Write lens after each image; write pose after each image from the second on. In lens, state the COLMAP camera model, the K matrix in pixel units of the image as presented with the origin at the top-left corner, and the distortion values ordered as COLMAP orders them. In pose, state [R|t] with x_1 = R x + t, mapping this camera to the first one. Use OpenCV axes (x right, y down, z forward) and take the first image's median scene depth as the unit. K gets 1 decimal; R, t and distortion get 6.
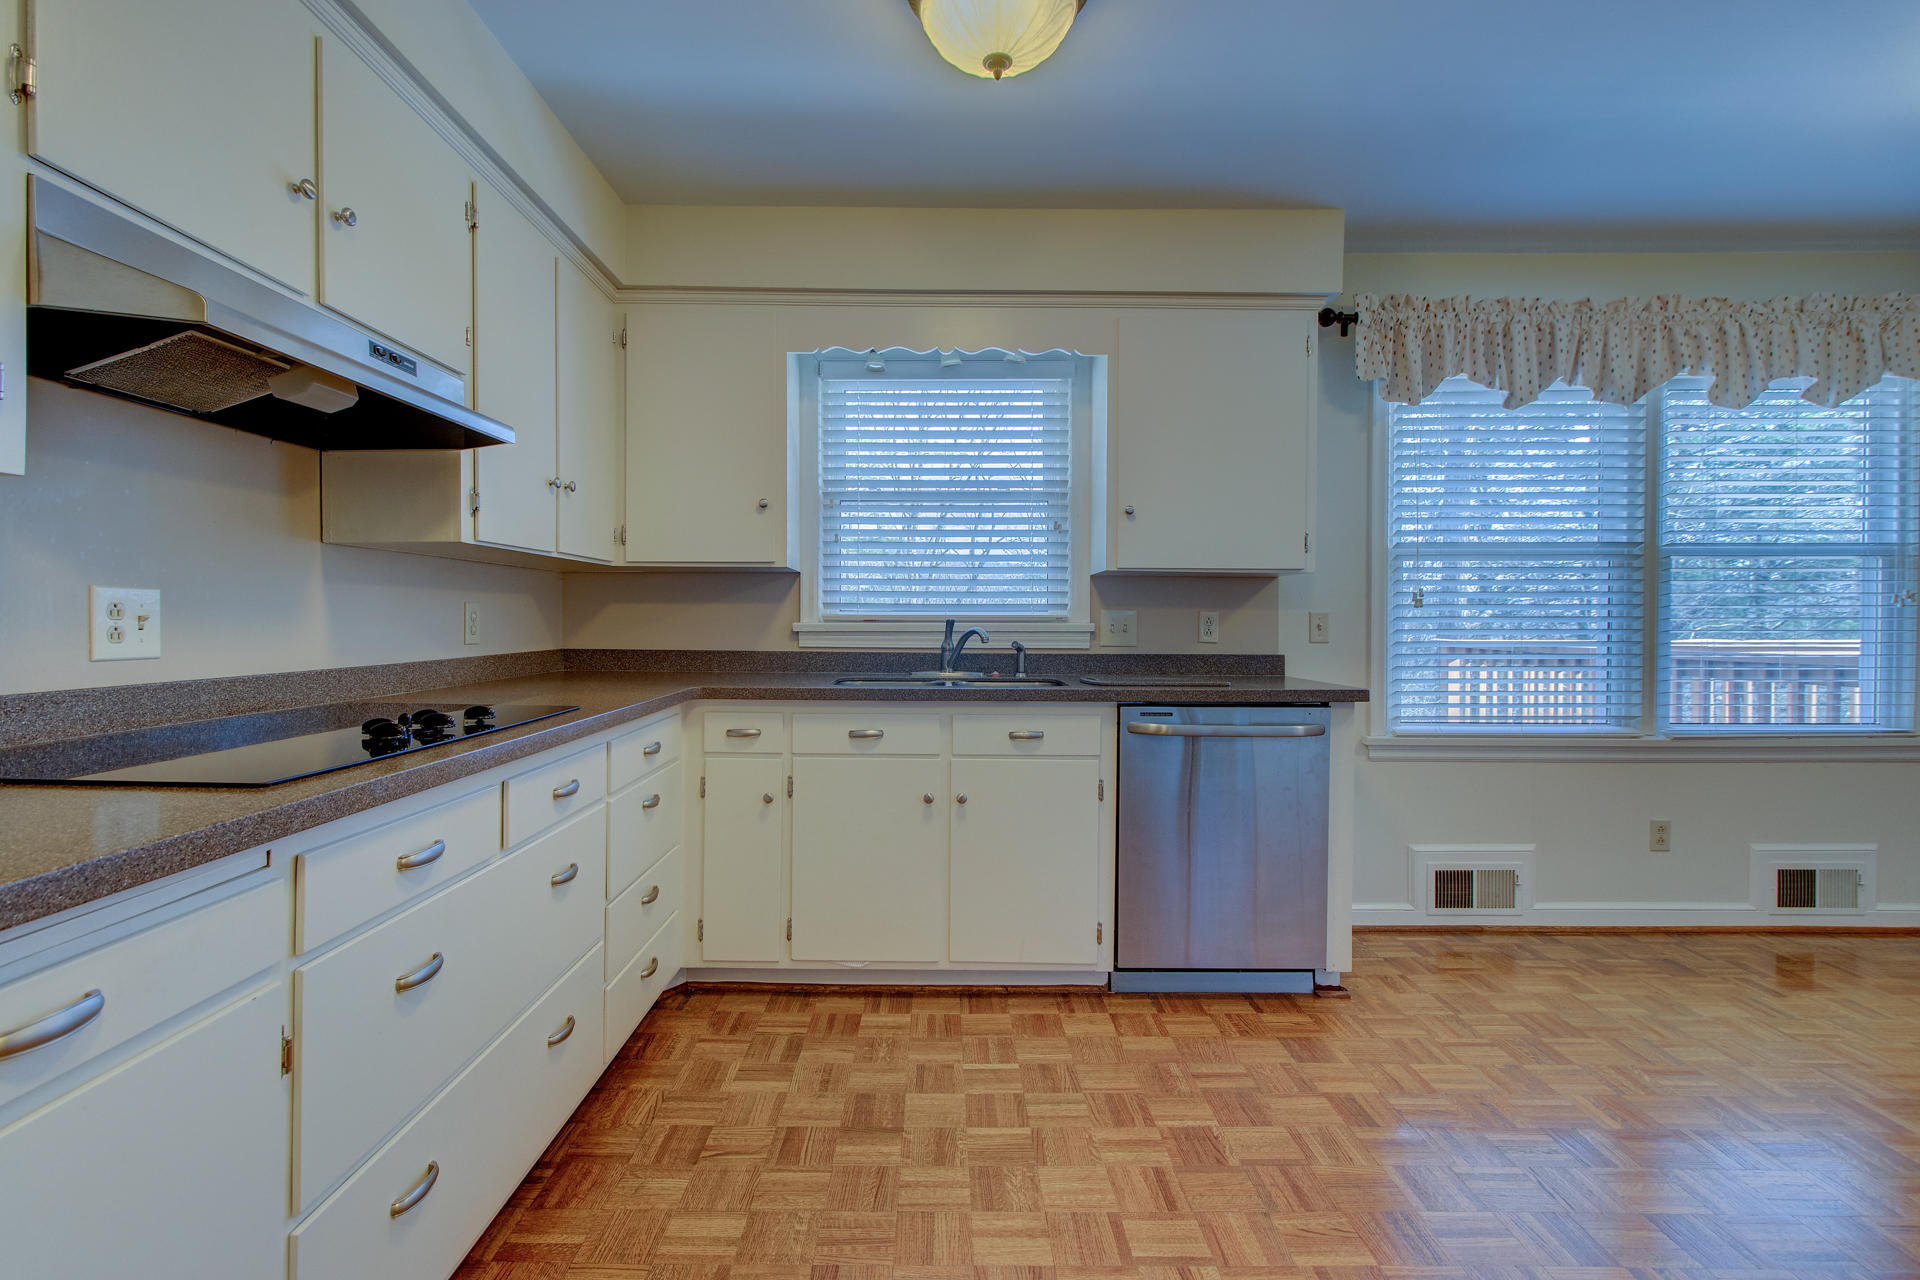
lens RADIAL K [[887.0, 0, 945.4], [0, 887.0, 631.8], [0, 0, 1]] dist [0.000811, -0.000270]
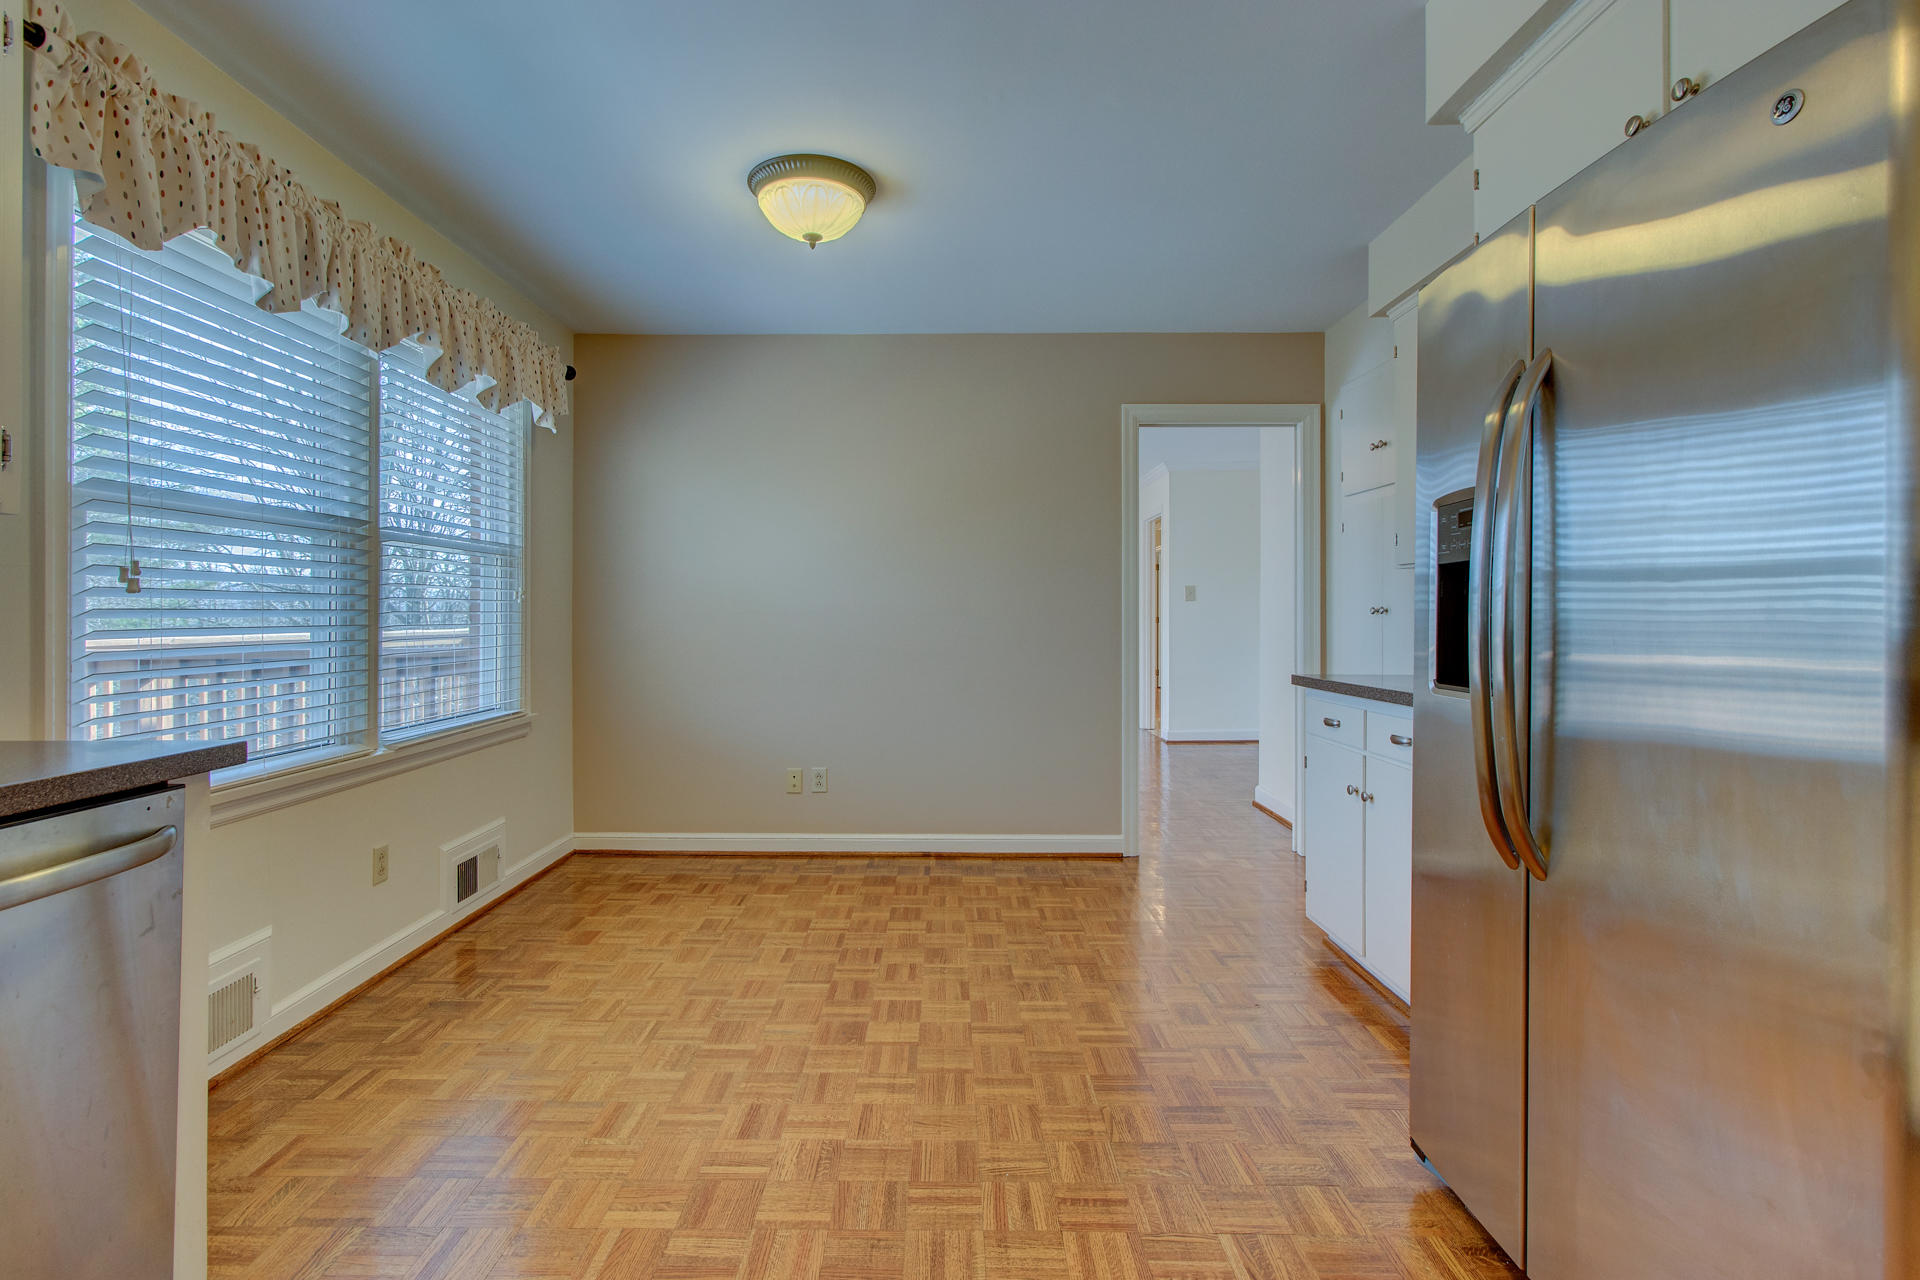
lens RADIAL K [[891.1, 0, 933.7], [0, 891.1, 610.1], [0, 0, 1]] dist [0.000037, -0.000048]
pose [[0.009935, 0.004615, 0.999940, -0.054336], [0.014006, 0.999891, -0.004754, -0.005155], [-0.999853, 0.014052, 0.009869, 0.460494]]
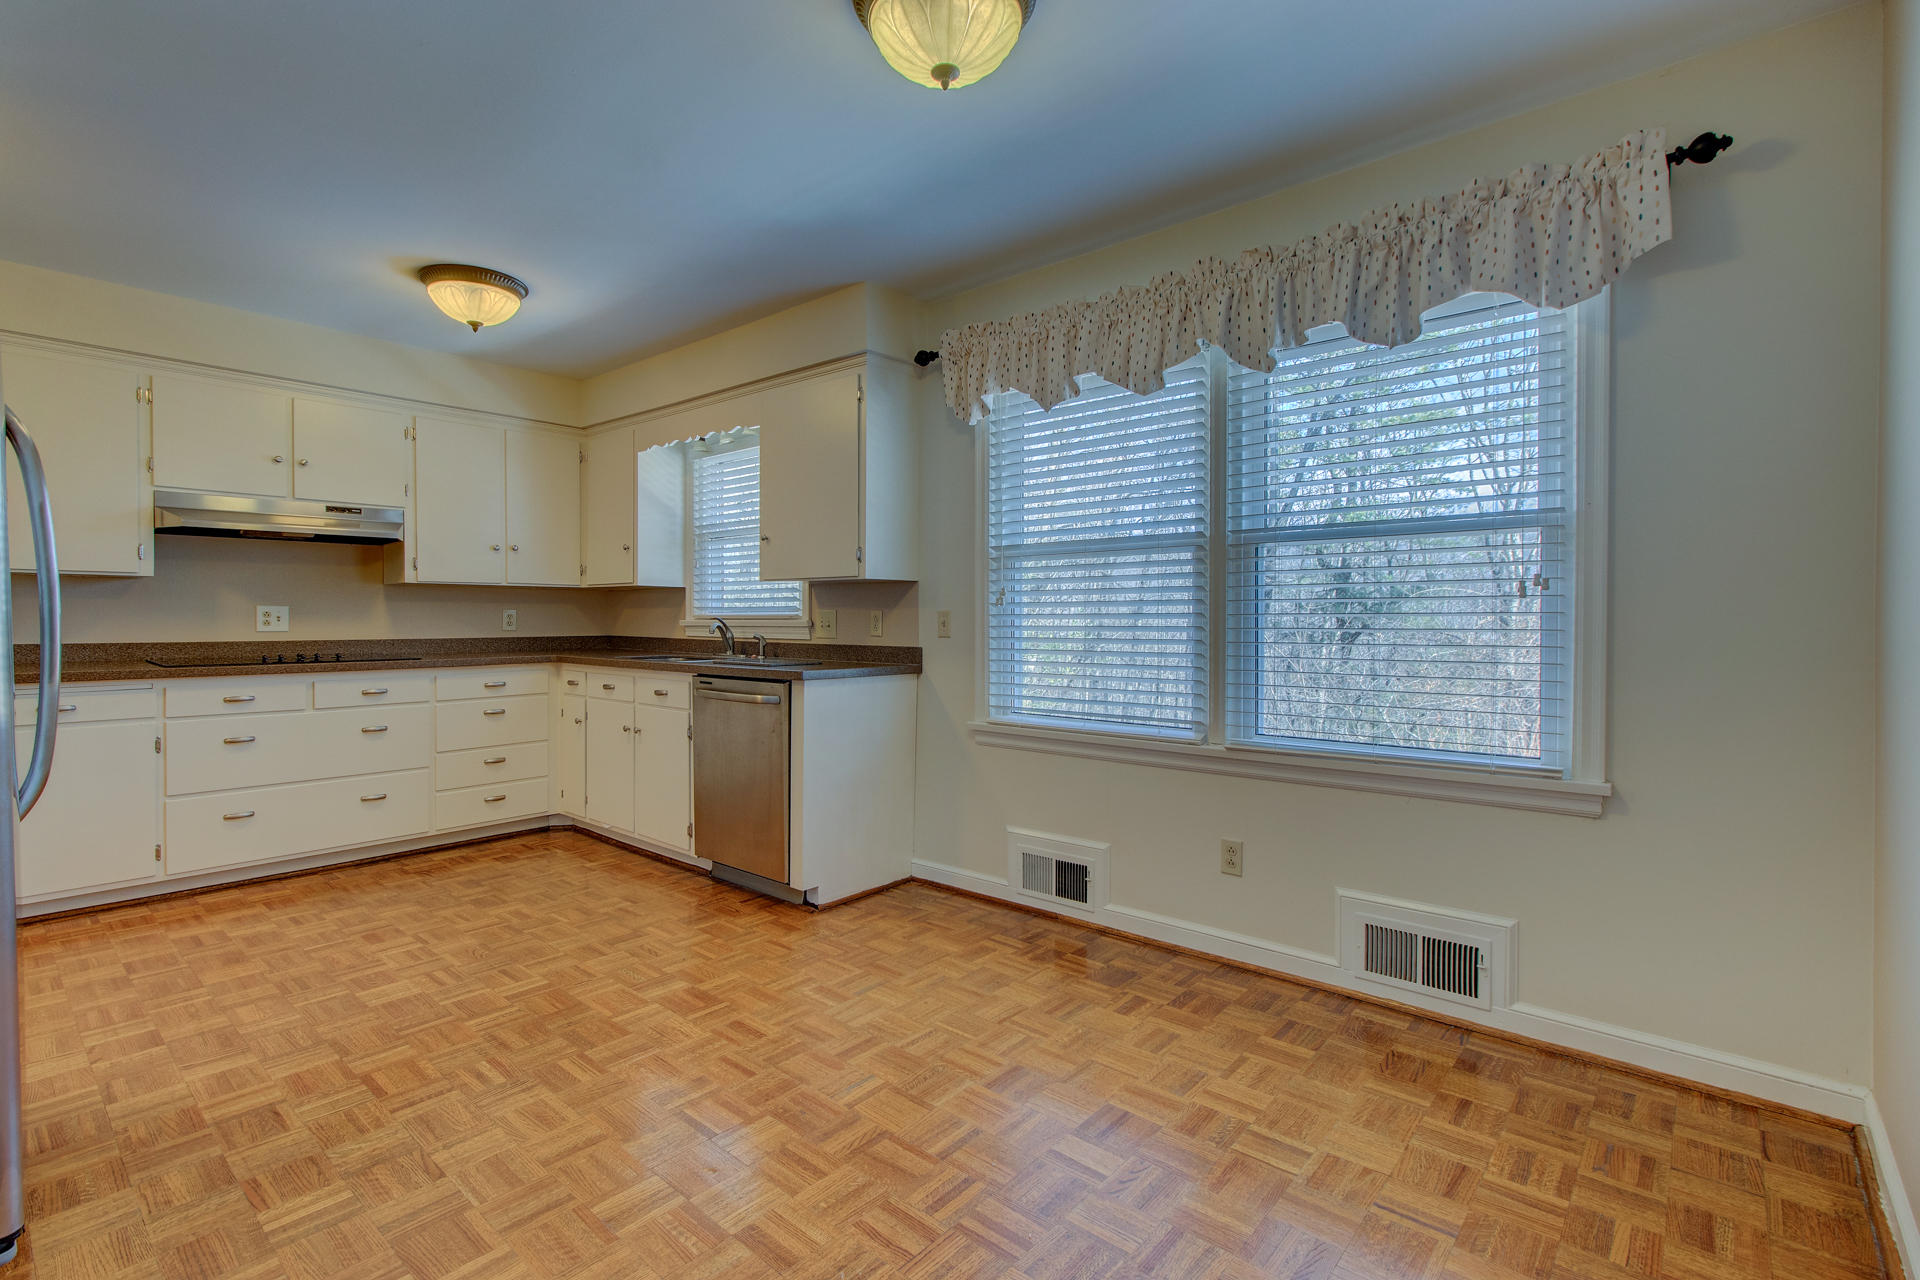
lens RADIAL K [[887.0, 0, 945.4], [0, 887.0, 631.8], [0, 0, 1]] dist [0.000811, -0.000270]
pose [[0.754729, 0.008986, -0.655975, 1.194930], [-0.009541, 0.999951, 0.002721, 0.001737], [0.655967, 0.004205, 0.754778, 0.134079]]
